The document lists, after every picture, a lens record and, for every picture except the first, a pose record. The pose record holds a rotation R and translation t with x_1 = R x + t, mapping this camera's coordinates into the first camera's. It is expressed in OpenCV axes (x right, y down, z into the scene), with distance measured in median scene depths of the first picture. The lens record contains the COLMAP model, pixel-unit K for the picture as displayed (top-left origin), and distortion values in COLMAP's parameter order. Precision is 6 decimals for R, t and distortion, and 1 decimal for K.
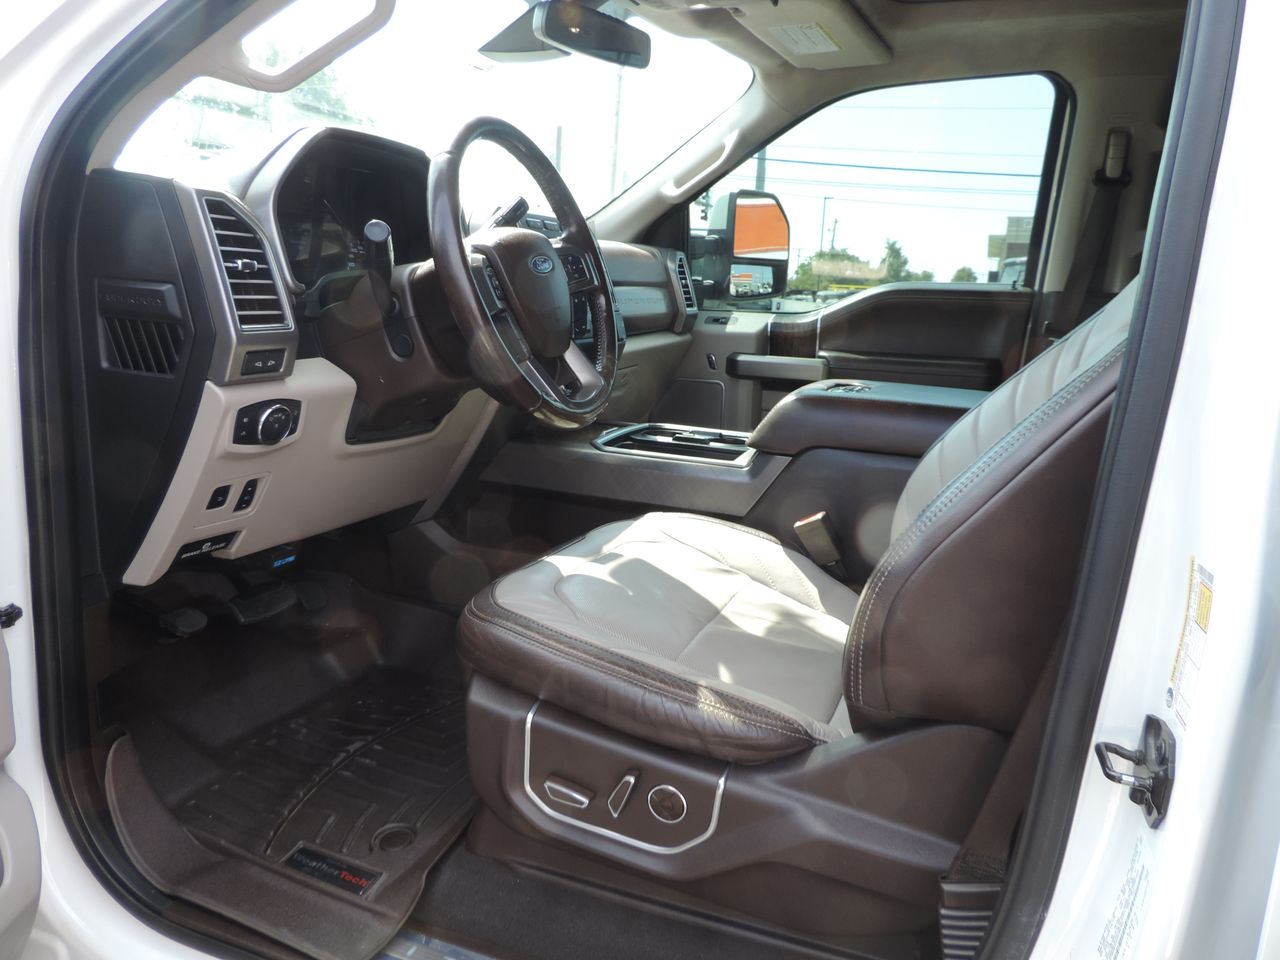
lens RADIAL K [[928.8, 0, 635.6], [0, 928.8, 486.3], [0, 0, 1]] dist [0.001813, -0.018530]
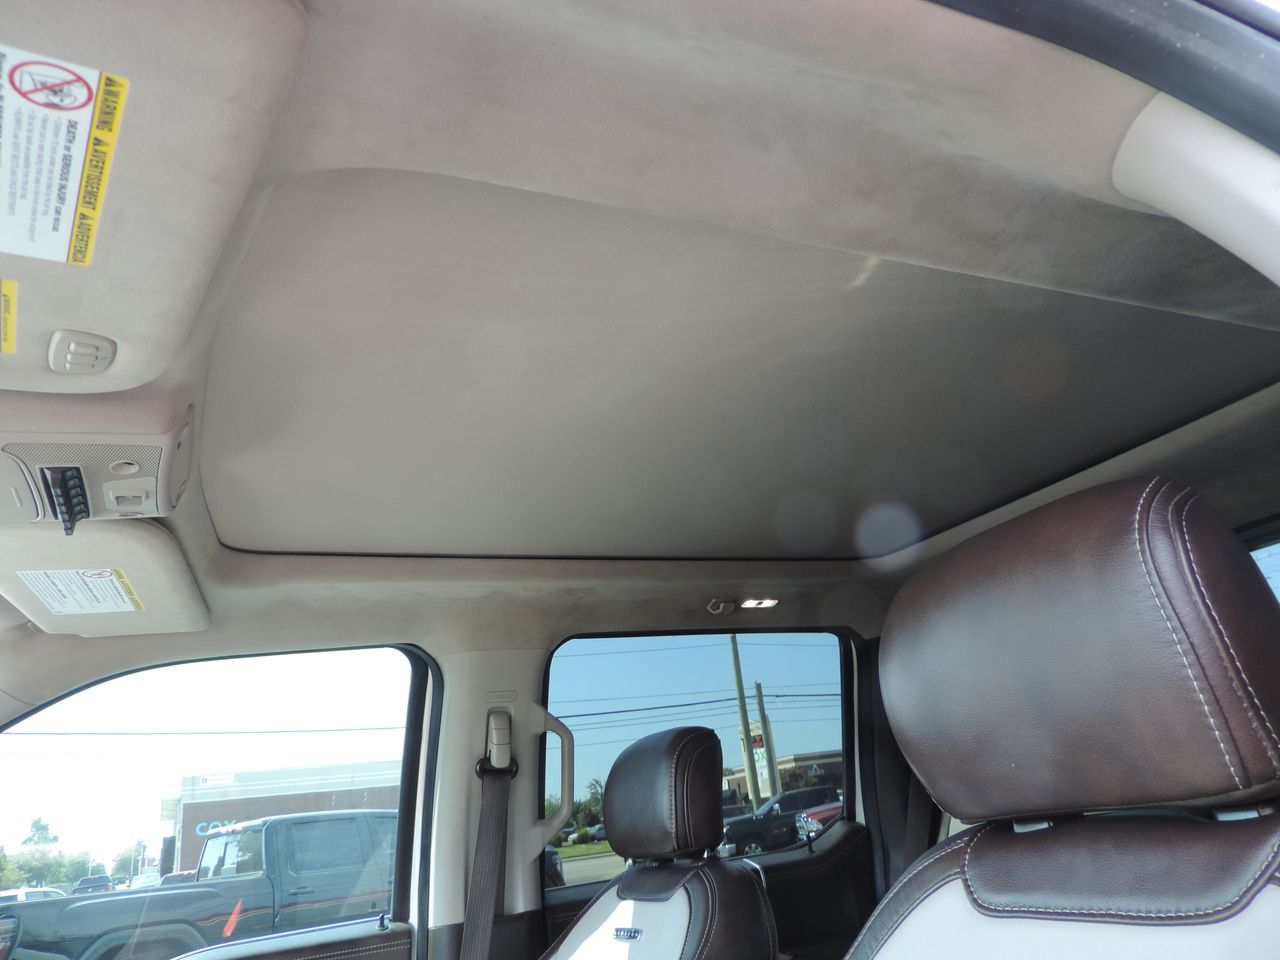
lens RADIAL K [[905.8, 0, 644.5], [0, 905.8, 482.6], [0, 0, 1]] dist [-0.004328, -0.002771]
pose [[0.665408, 0.141301, 0.732985, -0.013304], [0.287099, 0.857951, -0.426022, -0.153378], [-0.689062, 0.493918, 0.530319, 0.328470]]
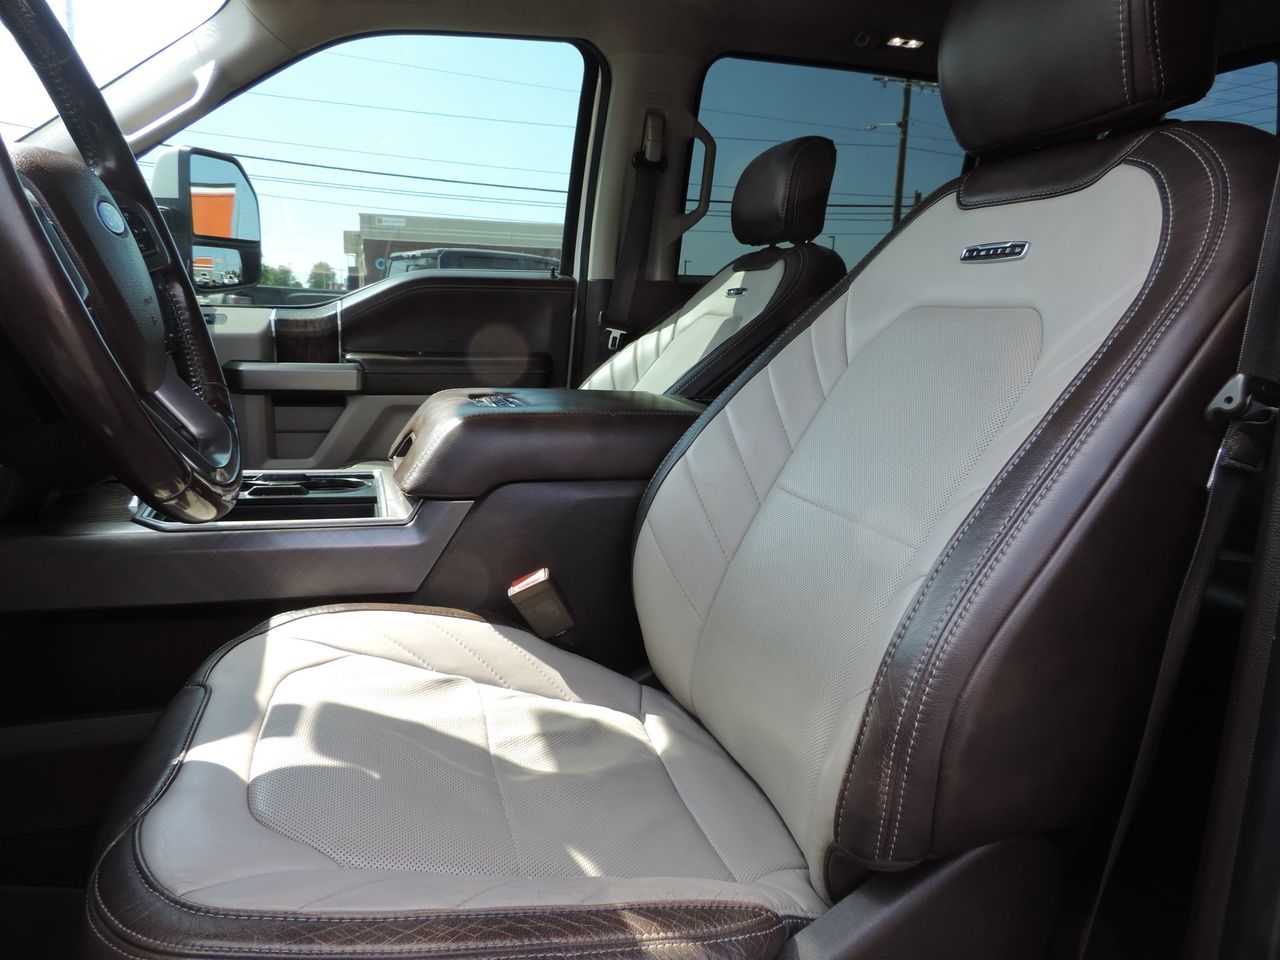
lens RADIAL K [[908.6, 0, 642.8], [0, 908.6, 514.1], [0, 0, 1]] dist [-0.035100, -0.006533]
pose [[0.777102, -0.151115, 0.610964, -0.111869], [0.127081, 0.988427, 0.082839, -0.042151], [-0.616412, 0.013268, 0.787312, 0.235028]]
